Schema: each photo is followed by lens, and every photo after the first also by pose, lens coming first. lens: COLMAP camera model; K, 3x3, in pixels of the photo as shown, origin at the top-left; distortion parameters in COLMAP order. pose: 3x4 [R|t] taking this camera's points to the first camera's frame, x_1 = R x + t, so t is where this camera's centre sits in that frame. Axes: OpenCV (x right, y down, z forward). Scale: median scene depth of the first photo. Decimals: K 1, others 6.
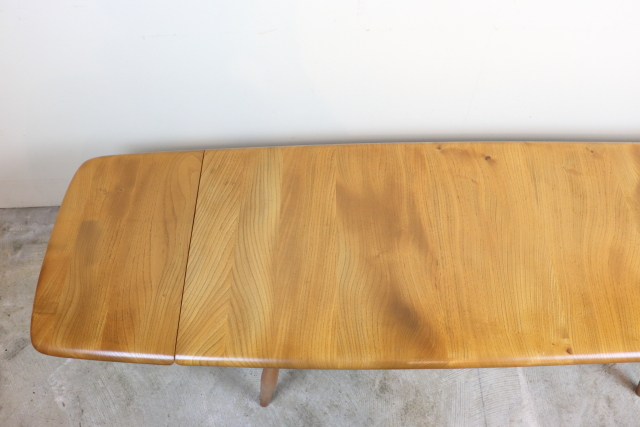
lens RADIAL K [[518.7, 0, 317.8], [0, 518.7, 211.4], [0, 0, 1]] dist [-0.175927, 0.147693]
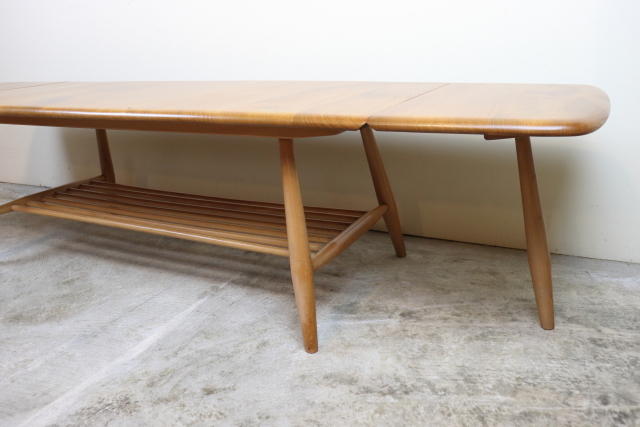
lens RADIAL K [[578.8, 0, 320.3], [0, 578.8, 212.7], [0, 0, 1]] dist [-0.129825, 0.089735]
pose [[0.893075, 0.139626, -0.427694, 1.058600], [-0.378807, 0.746252, -0.547370, 0.710138], [0.242740, 0.650856, 0.719350, 0.323302]]
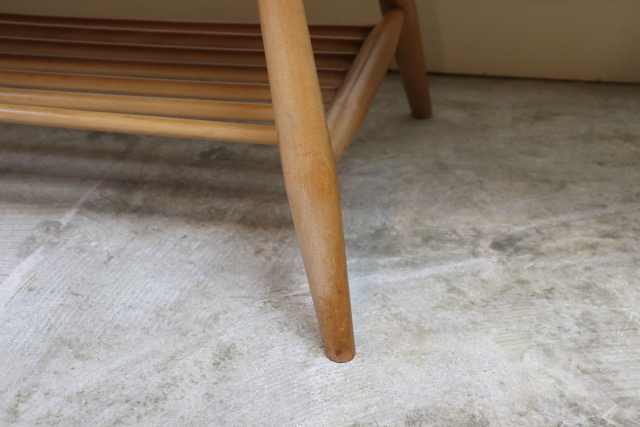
lens RADIAL K [[947.4, 0, 318.5], [0, 947.4, 209.5], [0, 0, 1]] dist [0.076319, 0.000000]
pose [[0.974863, 0.118948, -0.188398, 0.796415], [-0.195622, 0.861700, -0.468193, 0.608296], [0.106652, 0.493279, 0.863308, 0.492017]]
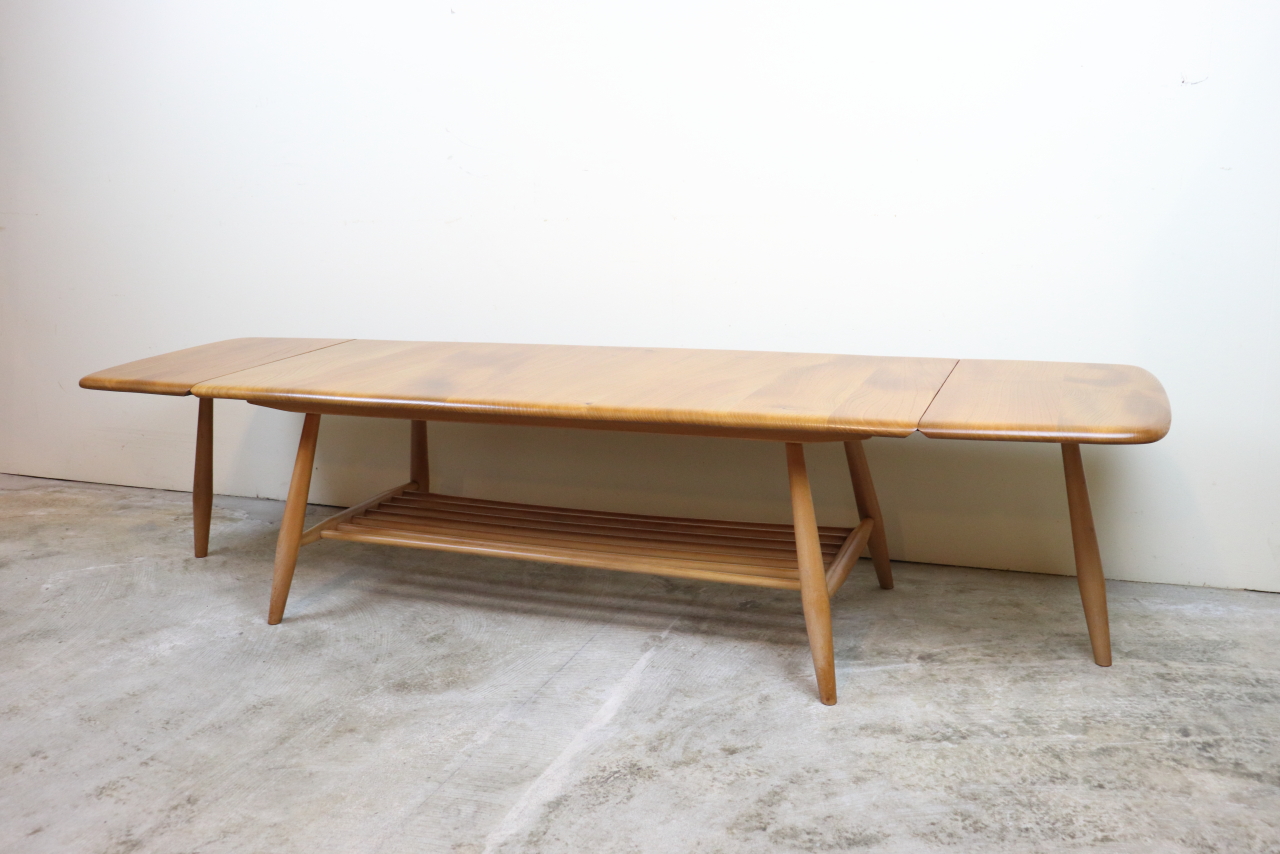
lens RADIAL K [[1157.5, 0, 637.7], [0, 1157.5, 450.0], [0, 0, 1]] dist [-0.129825, 0.089735]
pose [[0.931418, 0.093750, -0.351670, 0.951150], [-0.309414, 0.712744, -0.629492, 1.123772], [0.191635, 0.695131, 0.692870, -0.142031]]
